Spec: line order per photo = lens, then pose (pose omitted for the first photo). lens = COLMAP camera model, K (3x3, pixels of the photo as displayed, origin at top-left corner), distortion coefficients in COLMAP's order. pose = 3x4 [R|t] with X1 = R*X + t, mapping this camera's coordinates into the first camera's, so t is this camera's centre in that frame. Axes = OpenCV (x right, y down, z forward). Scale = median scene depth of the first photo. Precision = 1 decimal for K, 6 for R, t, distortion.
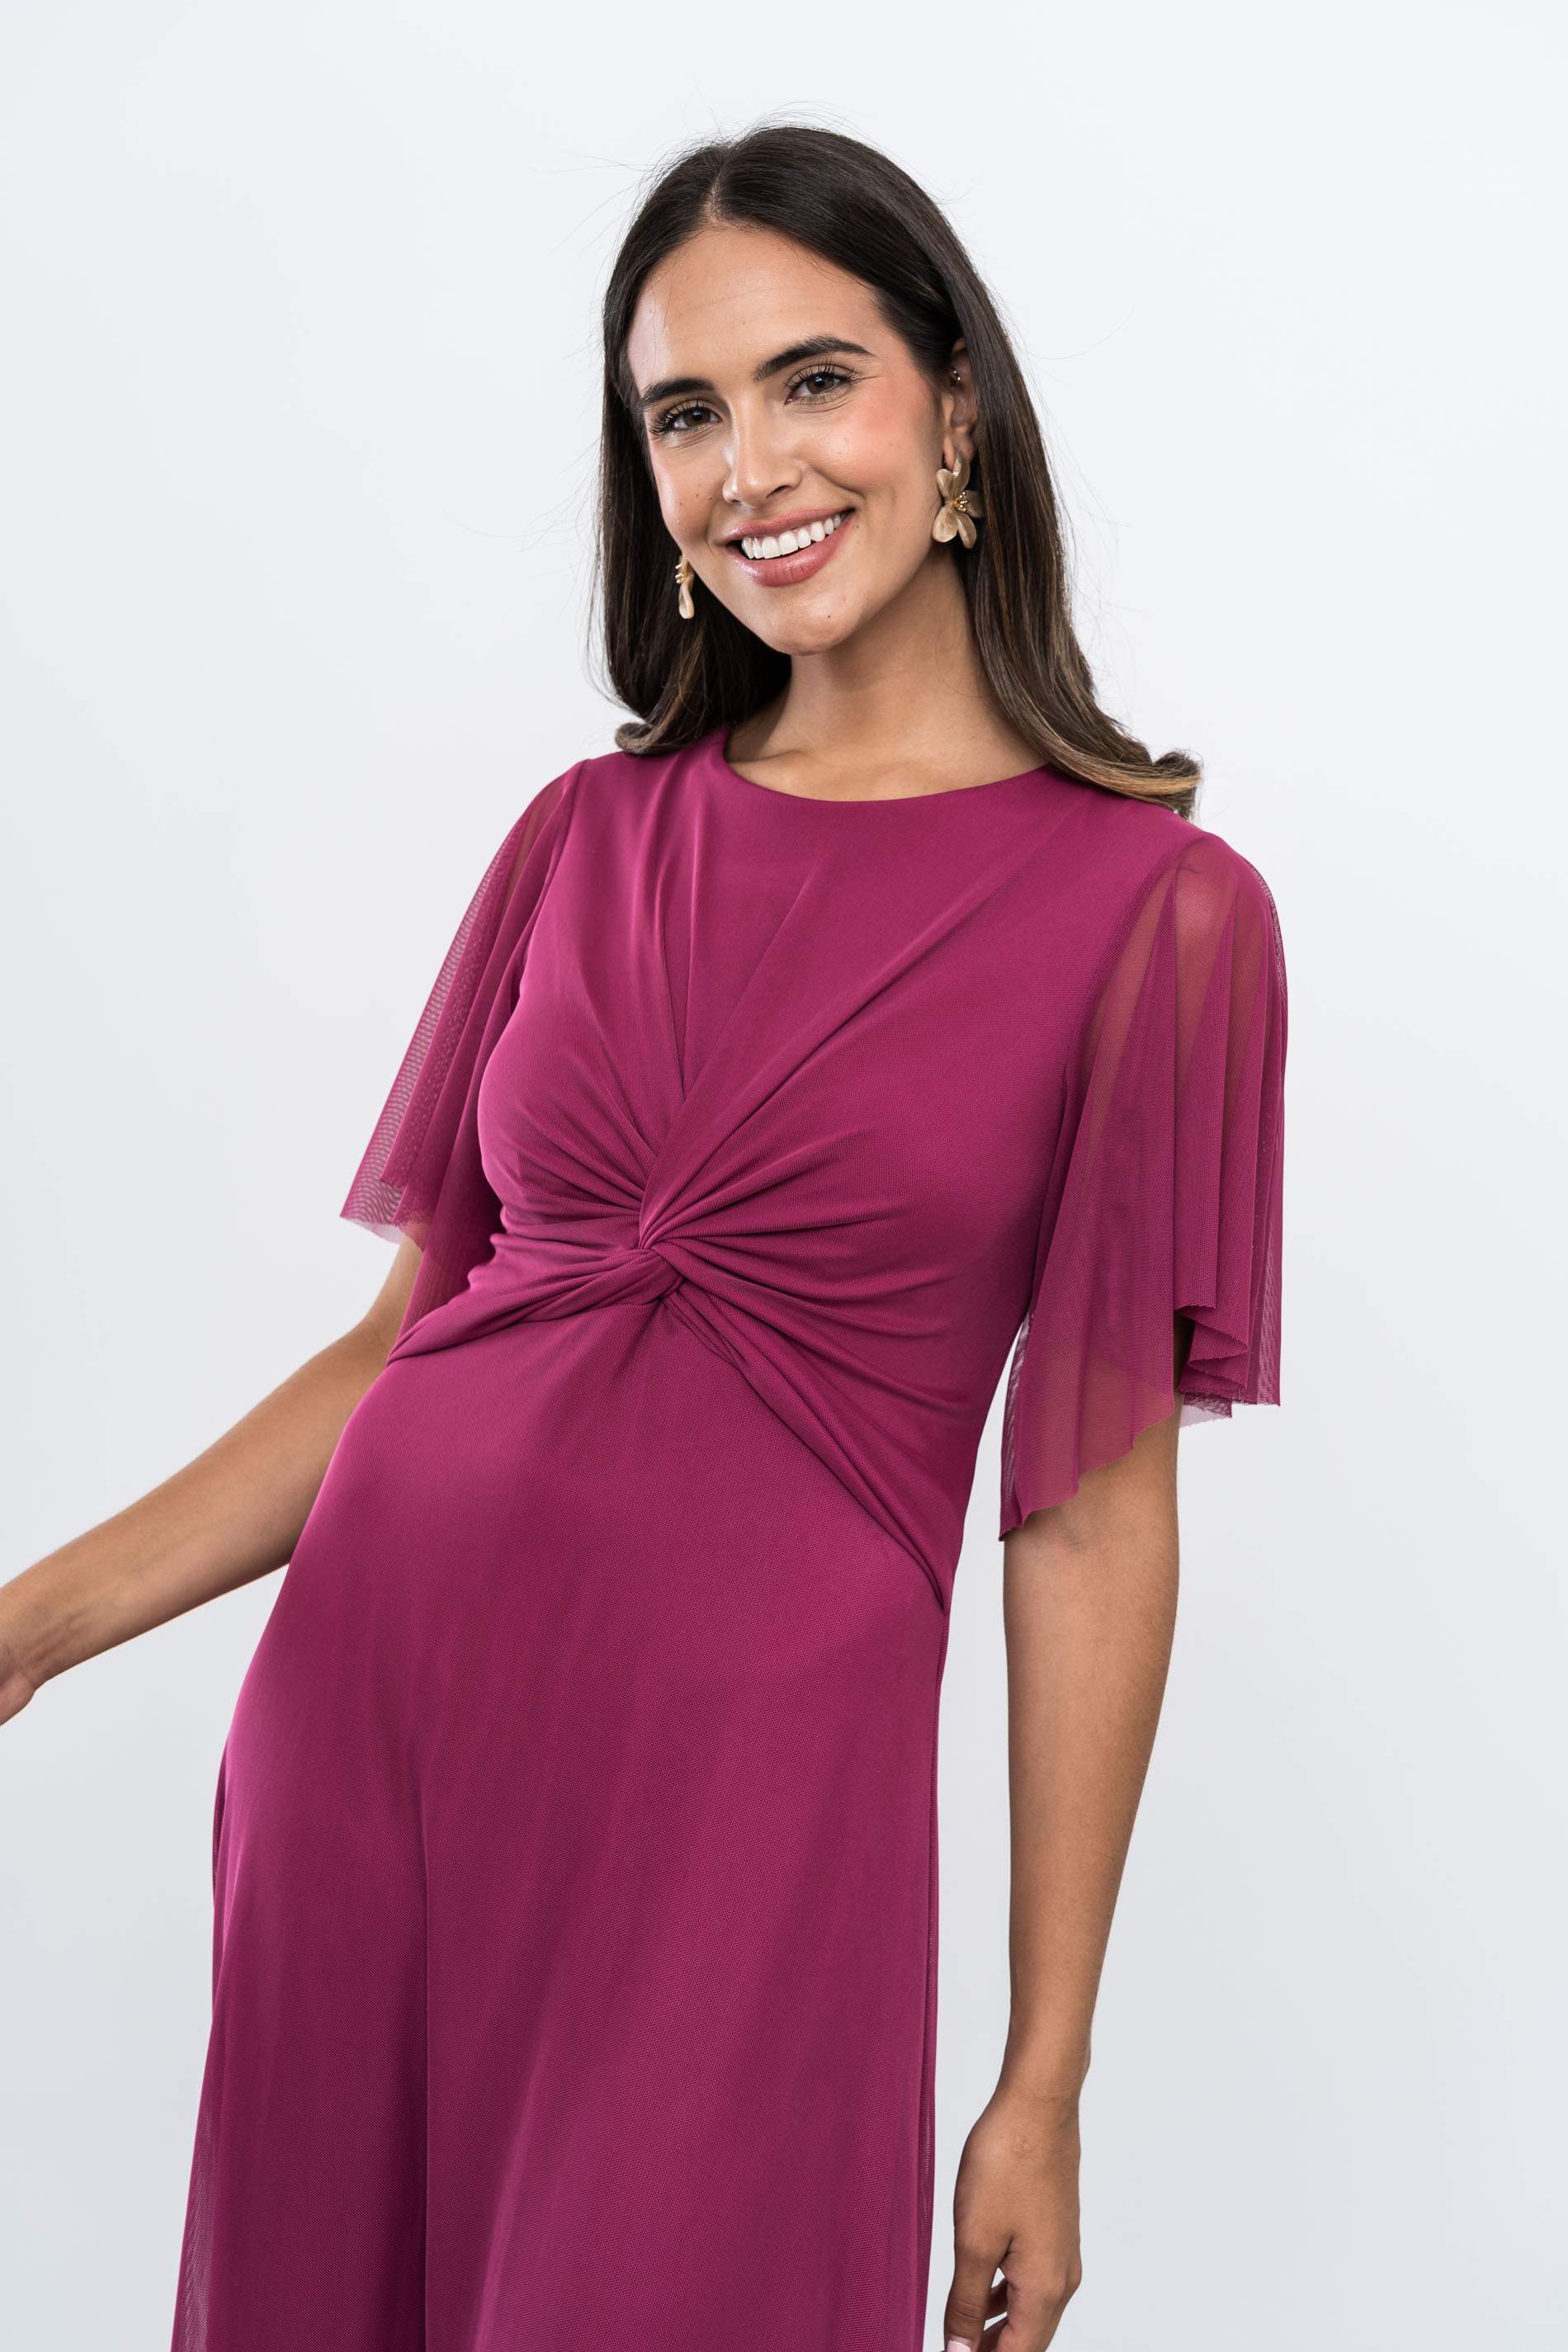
lens RADIAL K [[3400.0, 0, 780.5], [0, 3400.0, 1185.2], [0, 0, 1]] dist [0.166223, 0.000000]
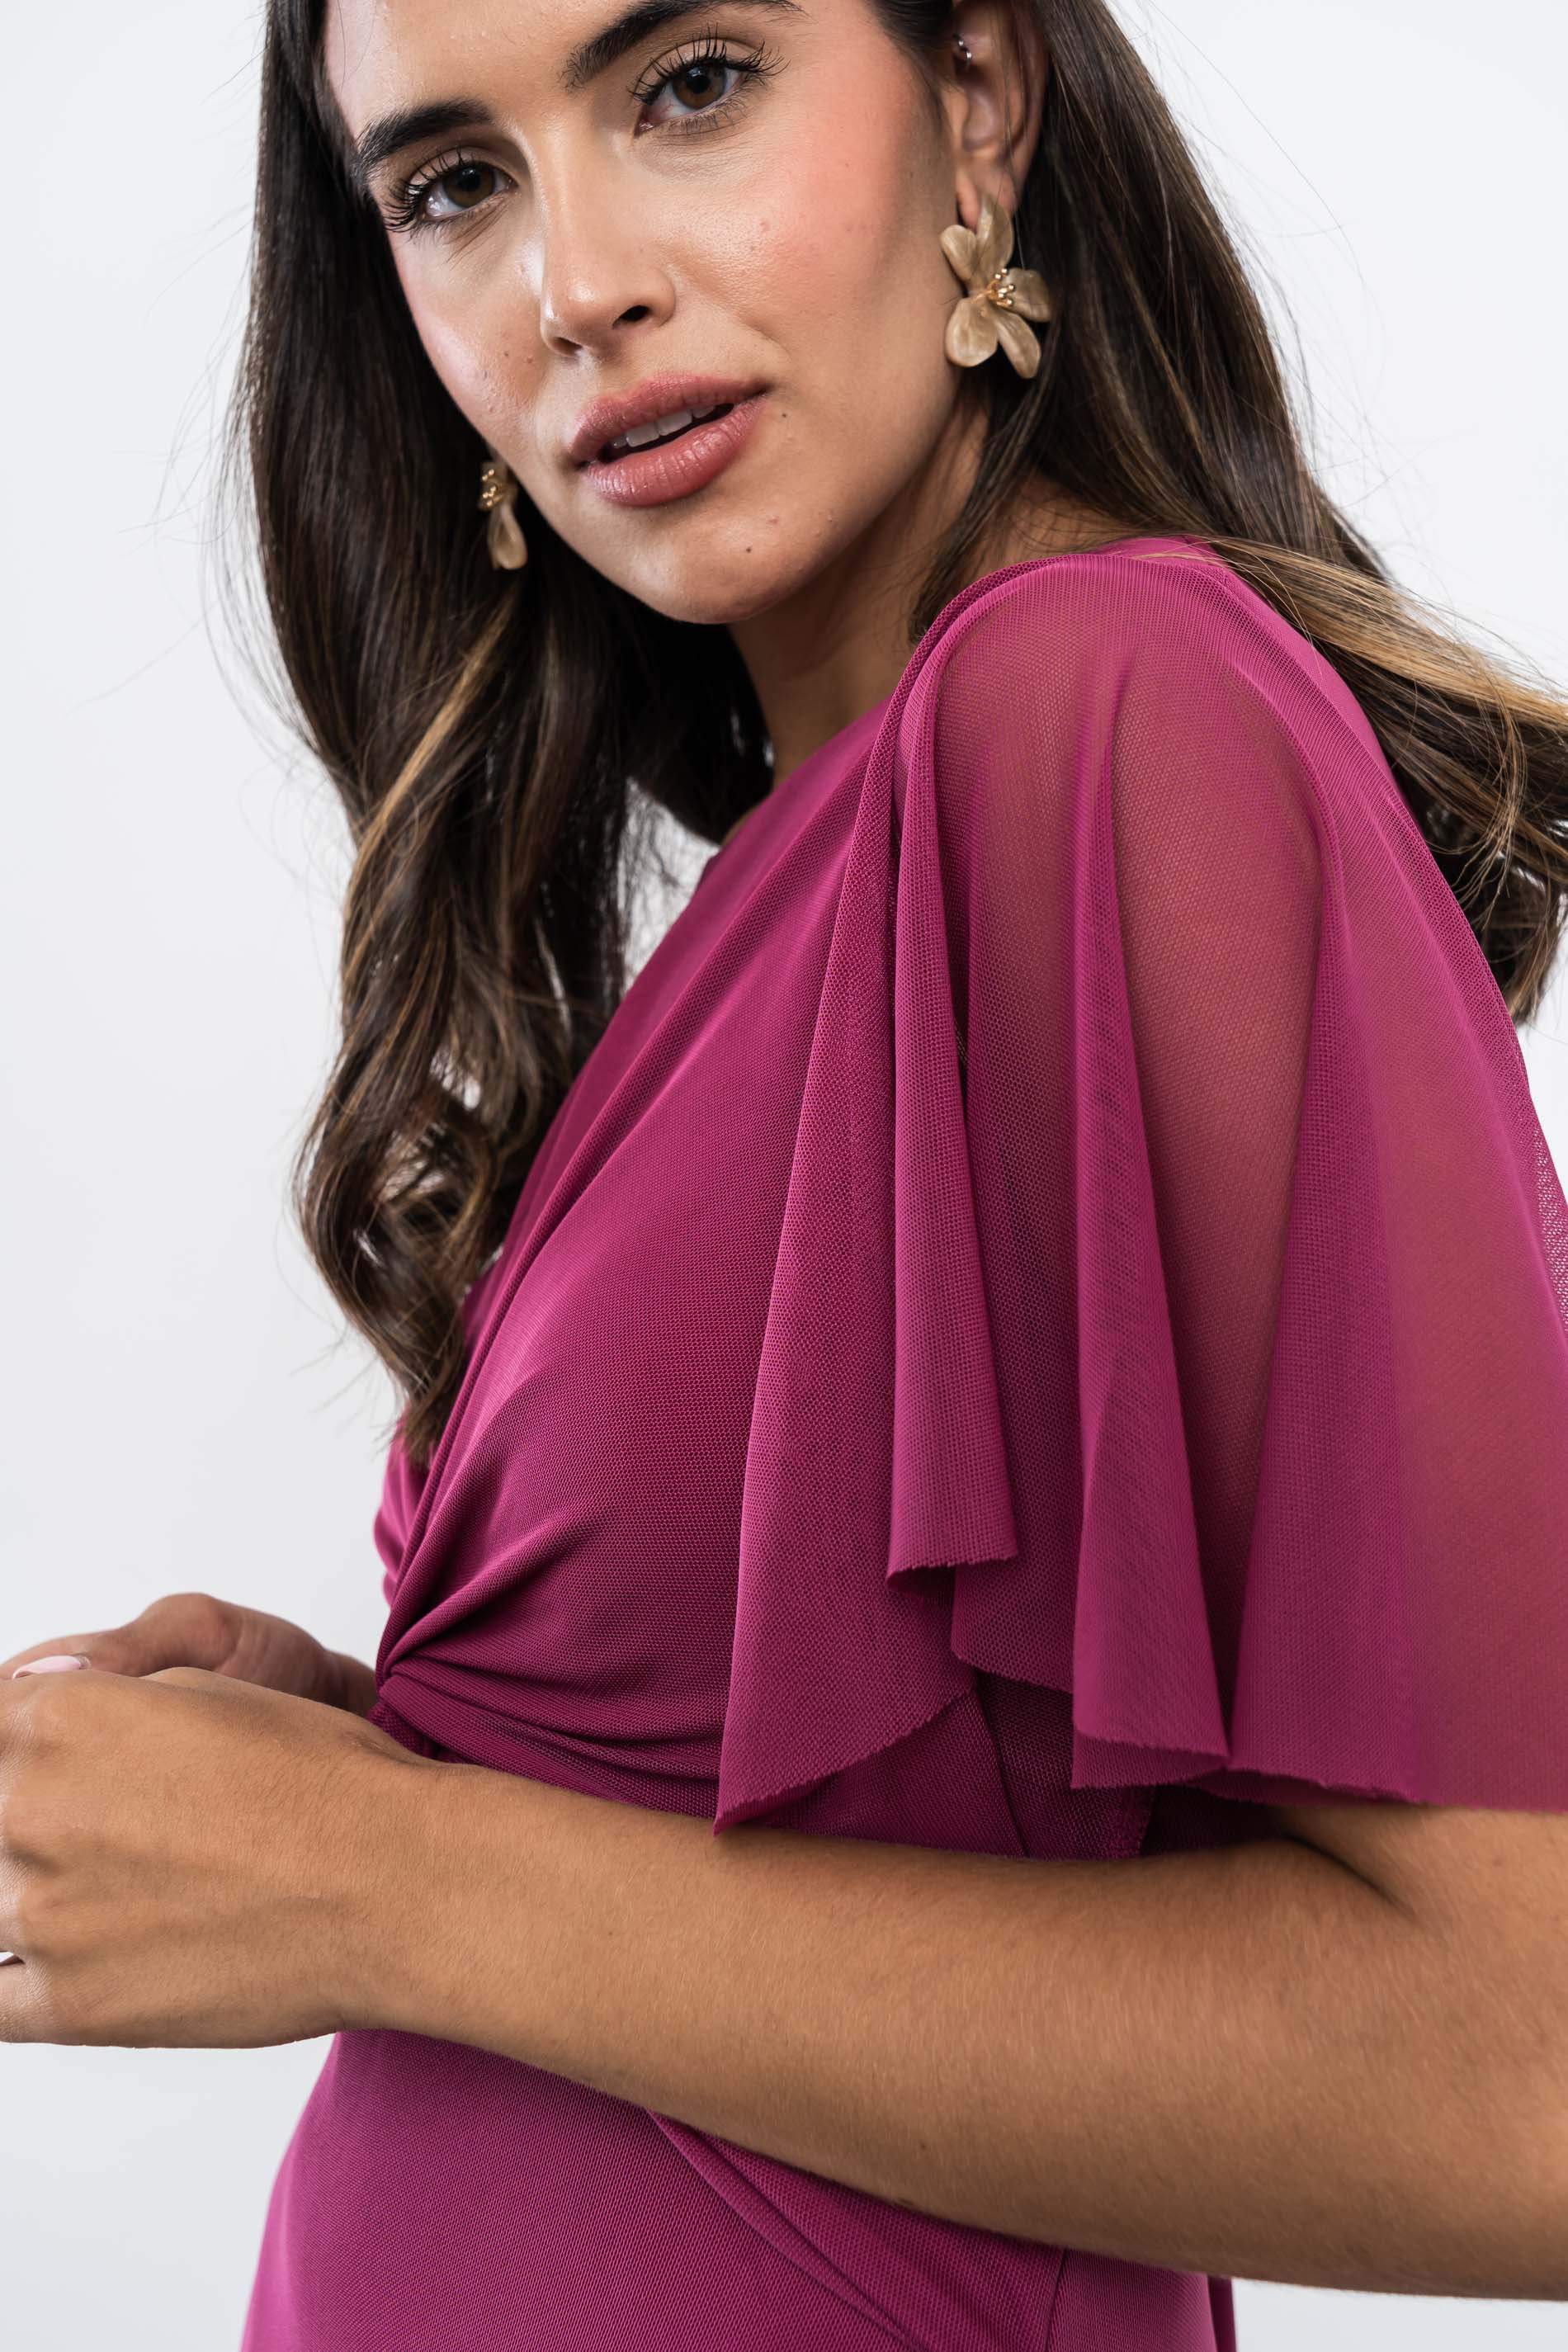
lens RADIAL K [[3210.6, 0, 789.7], [0, 3210.6, 1178.3], [0, 0, 1]] dist [-0.001026, 0.000000]
pose [[0.997772, -0.065973, -0.009887, 0.018867], [0.066176, 0.997567, 0.021929, -0.084017], [0.008416, -0.022534, 0.999711, 0.529118]]
